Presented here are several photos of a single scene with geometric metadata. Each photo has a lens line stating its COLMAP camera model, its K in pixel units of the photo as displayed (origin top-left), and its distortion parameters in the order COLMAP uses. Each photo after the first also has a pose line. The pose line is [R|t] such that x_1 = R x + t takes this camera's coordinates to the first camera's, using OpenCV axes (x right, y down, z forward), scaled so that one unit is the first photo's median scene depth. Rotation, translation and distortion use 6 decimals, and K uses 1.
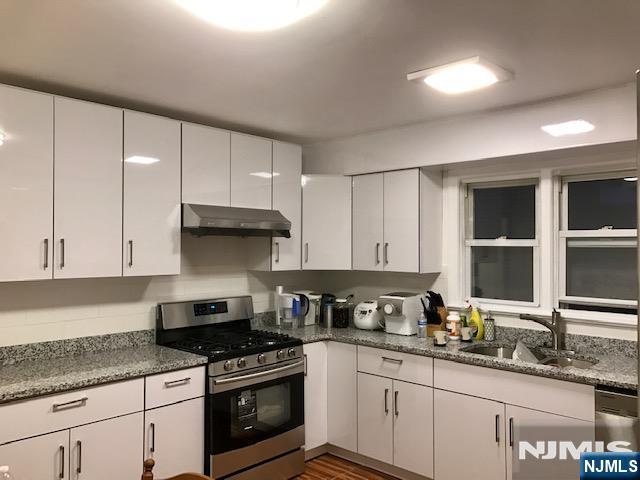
lens RADIAL K [[526.0, 0, 319.7], [0, 526.0, 242.7], [0, 0, 1]] dist [0.022425, -0.006434]
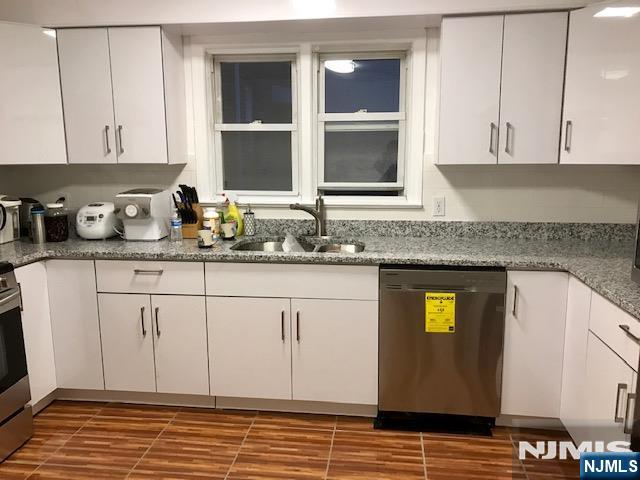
lens RADIAL K [[526.0, 0, 320.2], [0, 526.0, 242.7], [0, 0, 1]] dist [0.022425, -0.006434]
pose [[0.801239, -0.111580, 0.587849, -0.115678], [0.003955, 0.983425, 0.181274, 0.031443], [-0.598332, -0.142919, 0.788399, 0.200248]]
